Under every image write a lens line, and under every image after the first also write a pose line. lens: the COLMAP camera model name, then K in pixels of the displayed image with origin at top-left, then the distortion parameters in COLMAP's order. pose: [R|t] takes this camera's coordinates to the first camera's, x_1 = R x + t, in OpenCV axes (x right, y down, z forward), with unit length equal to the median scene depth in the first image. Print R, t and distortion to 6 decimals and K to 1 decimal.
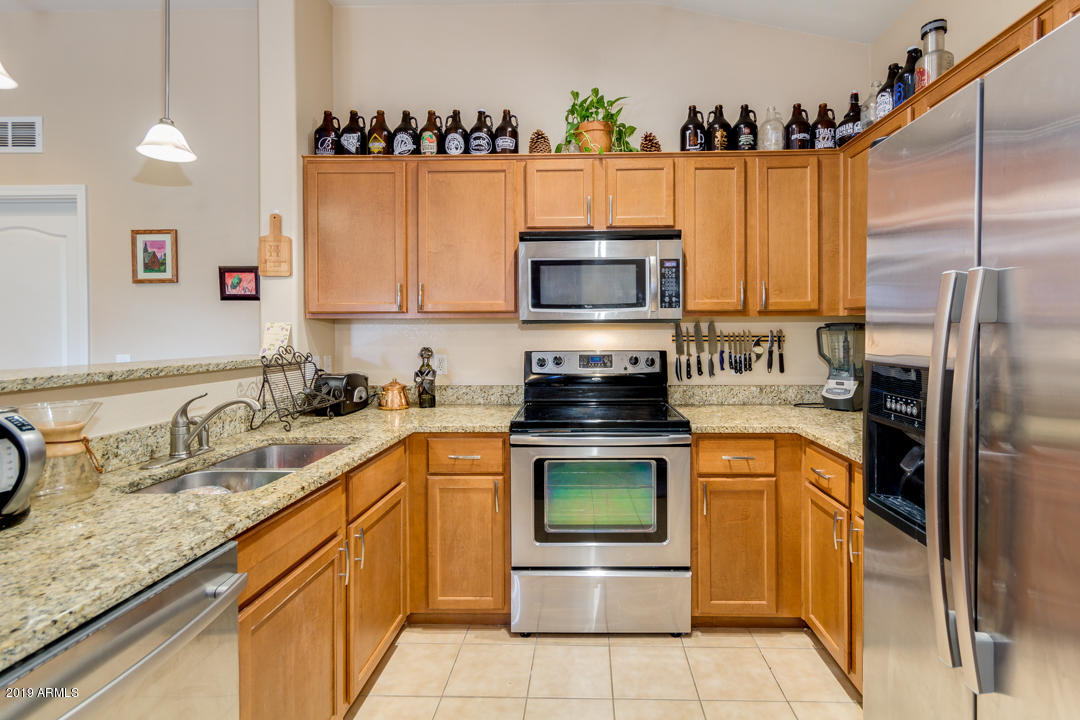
lens RADIAL K [[514.0, 0, 573.0], [0, 514.0, 335.5], [0, 0, 1]] dist [0.000608, 0.001392]
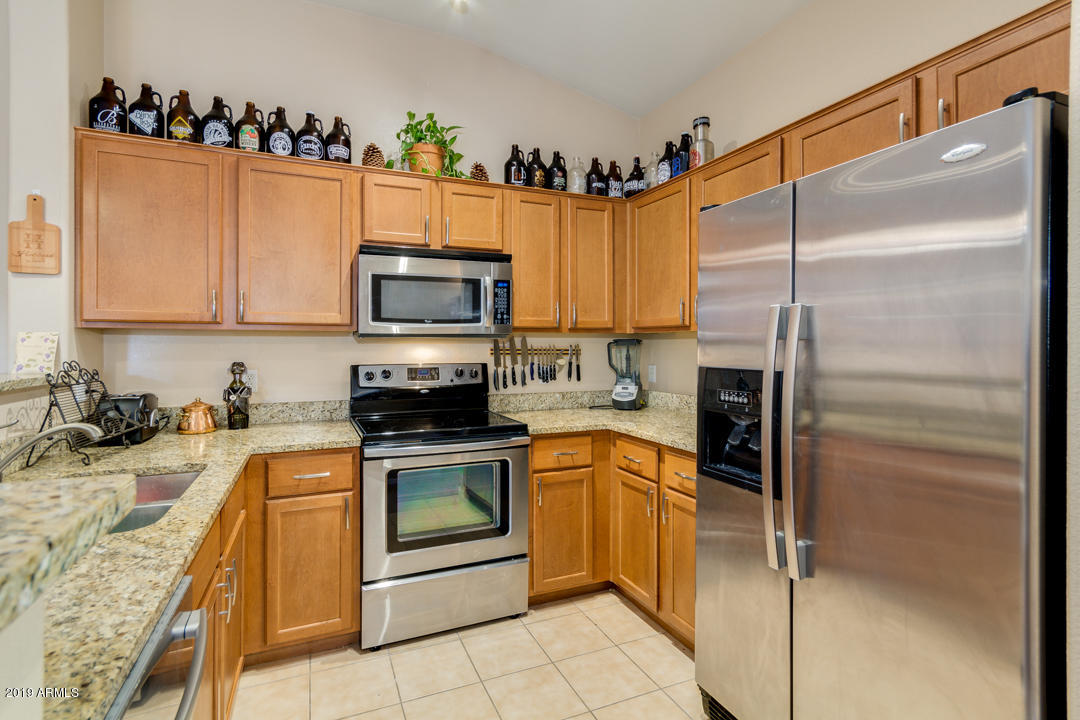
lens RADIAL K [[512.2, 0, 523.9], [0, 512.2, 345.8], [0, 0, 1]] dist [0.000611, 0.002406]
pose [[0.912927, 0.004297, 0.408101, -0.208506], [-0.000649, 0.999959, -0.009078, 0.002616], [-0.408123, 0.008023, 0.912892, -0.026550]]
